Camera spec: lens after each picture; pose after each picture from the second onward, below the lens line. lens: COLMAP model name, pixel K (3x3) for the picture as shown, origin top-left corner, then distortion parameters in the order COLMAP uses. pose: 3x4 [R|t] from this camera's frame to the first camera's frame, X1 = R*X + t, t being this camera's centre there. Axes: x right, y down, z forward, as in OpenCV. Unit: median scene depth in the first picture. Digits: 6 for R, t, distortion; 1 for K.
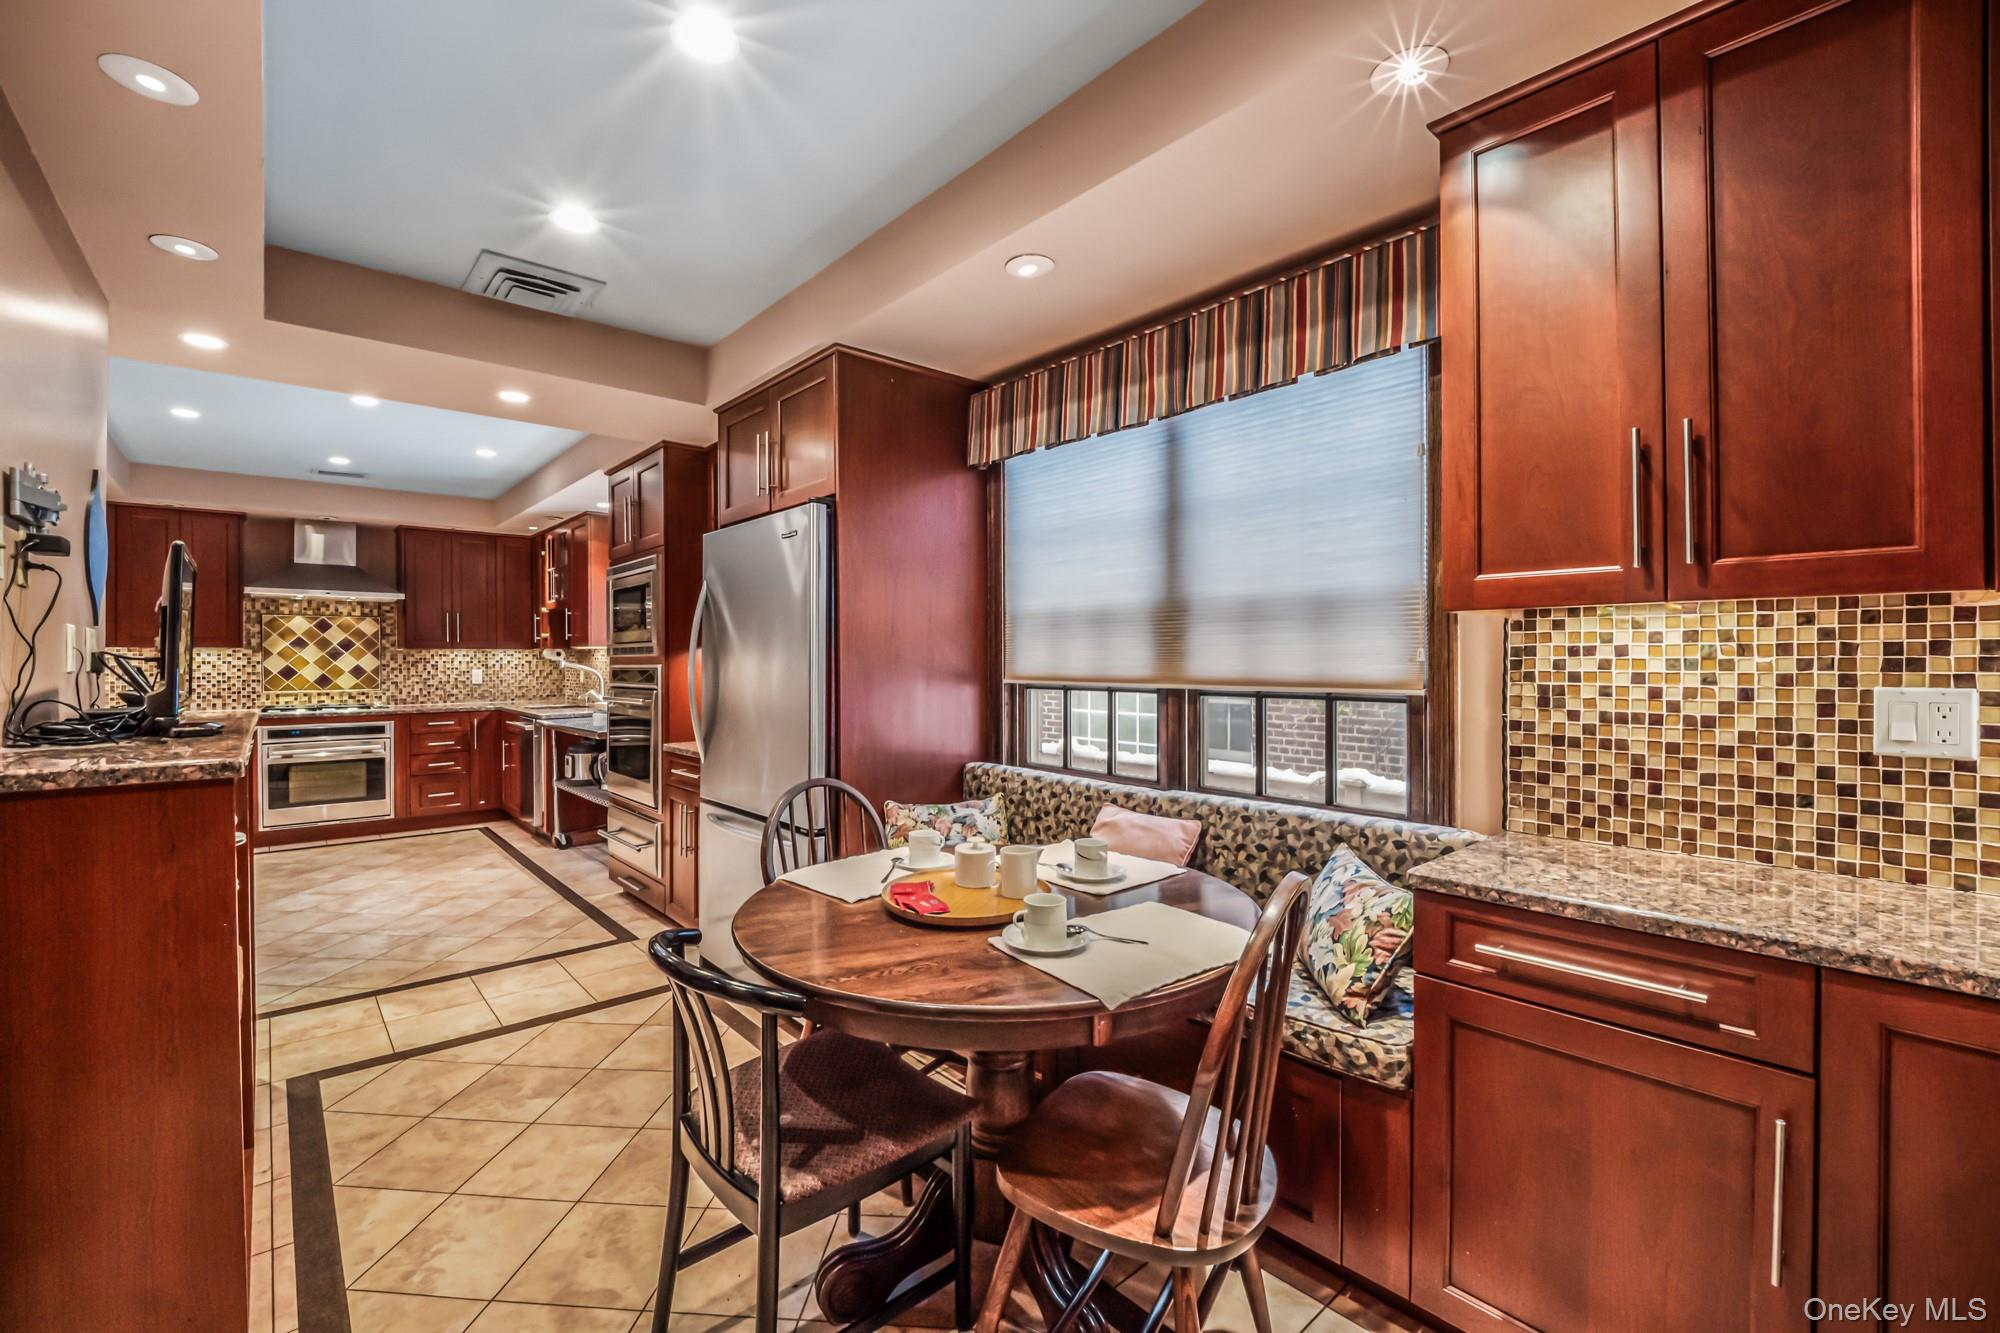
lens RADIAL K [[850.6, 0, 1003.6], [0, 850.6, 663.5], [0, 0, 1]] dist [-0.006158, -0.008750]
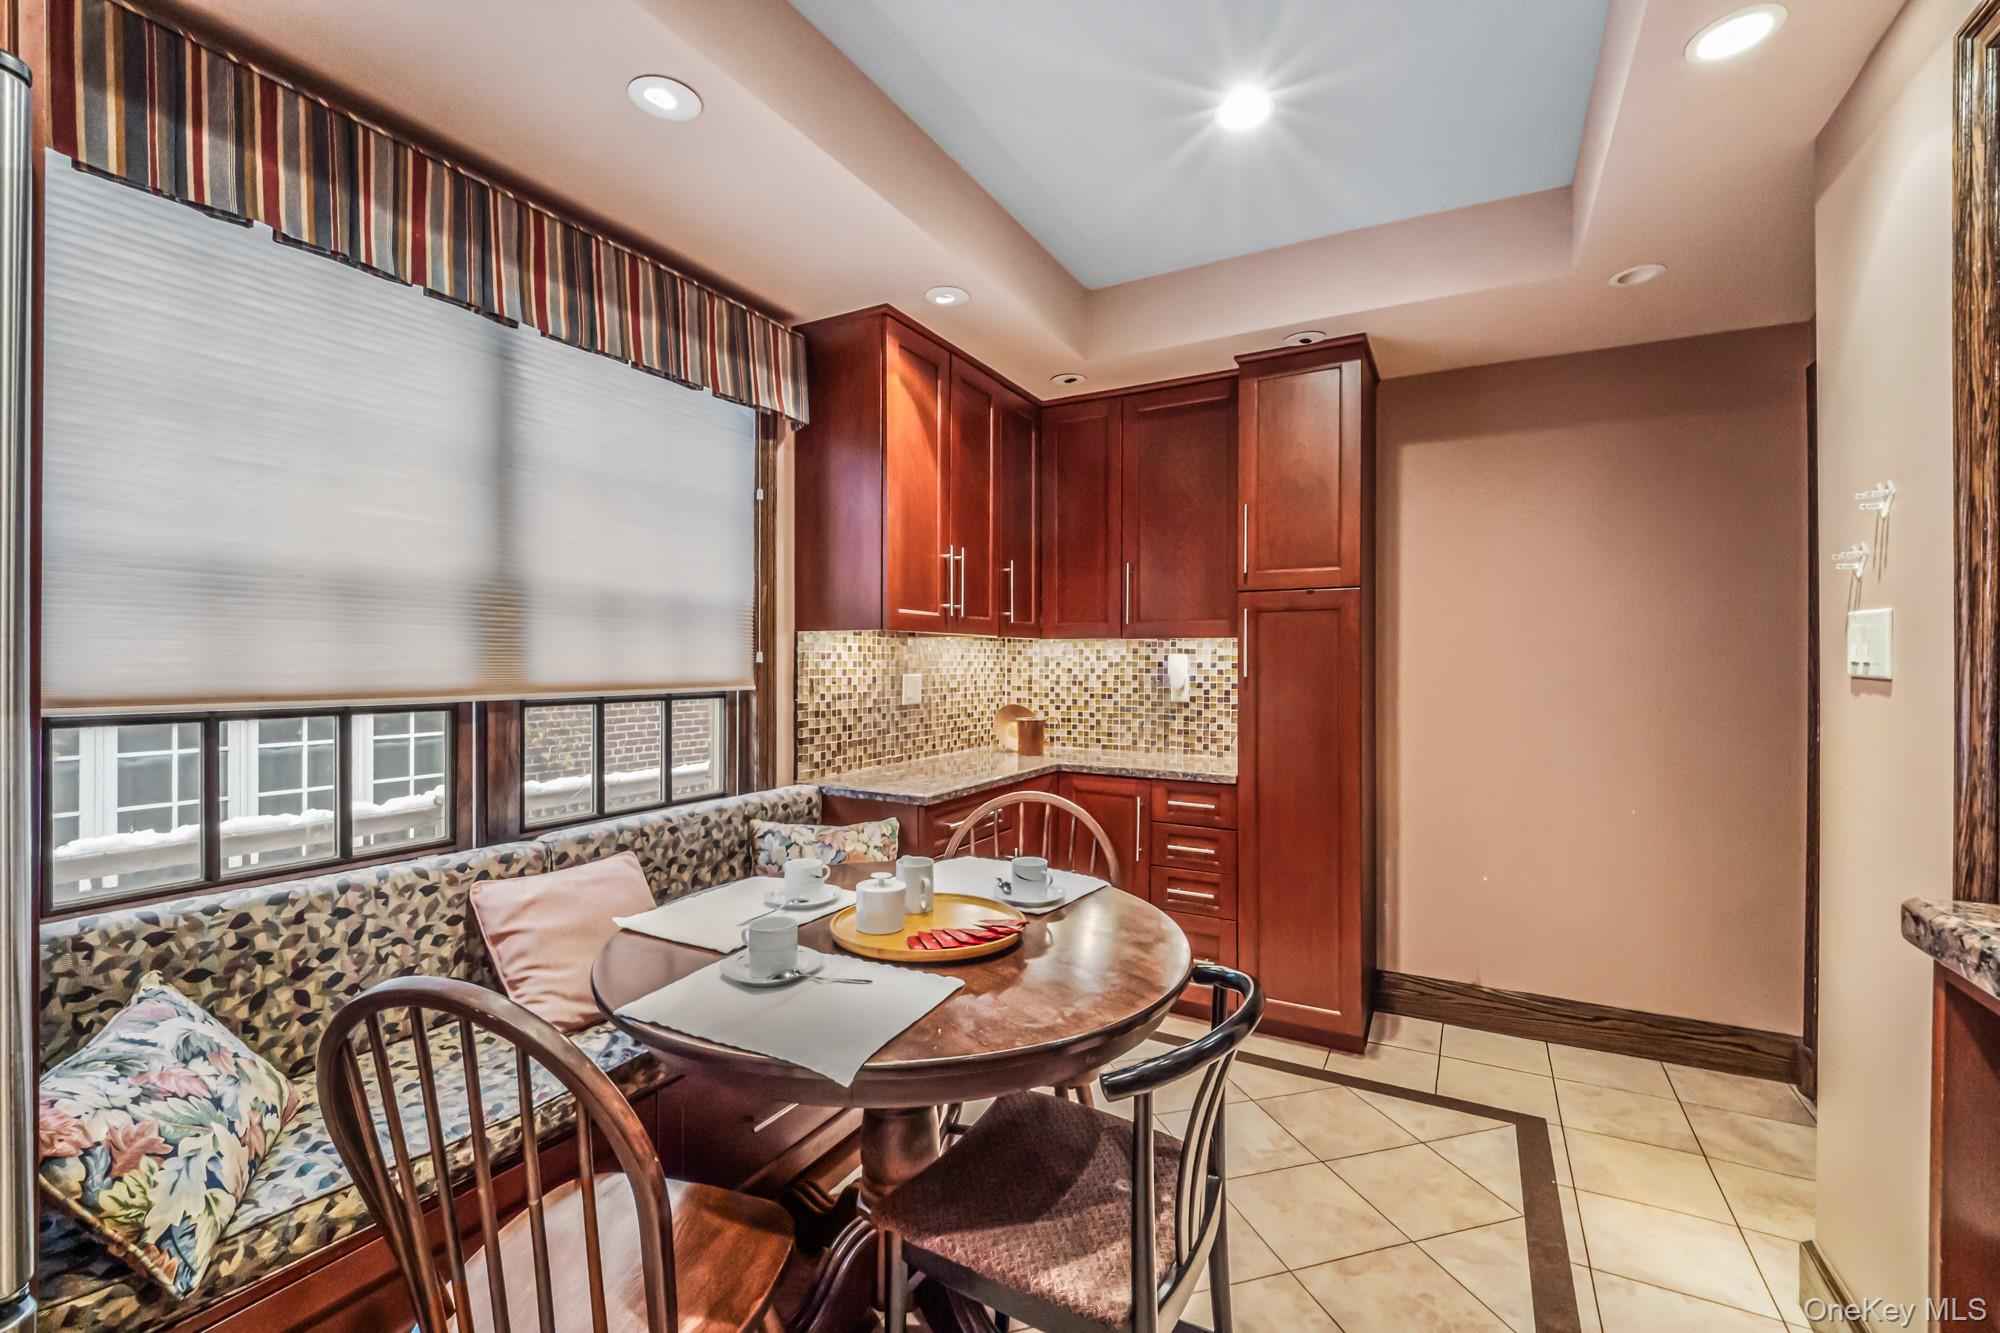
lens RADIAL K [[850.6, 0, 1000.7], [0, 850.6, 661.2], [0, 0, 1]] dist [-0.006158, -0.008750]
pose [[-0.358335, 0.004283, 0.933583, -0.730977], [0.006255, 0.999978, -0.002186, 0.000773], [-0.933572, 0.005056, -0.358354, 1.010396]]
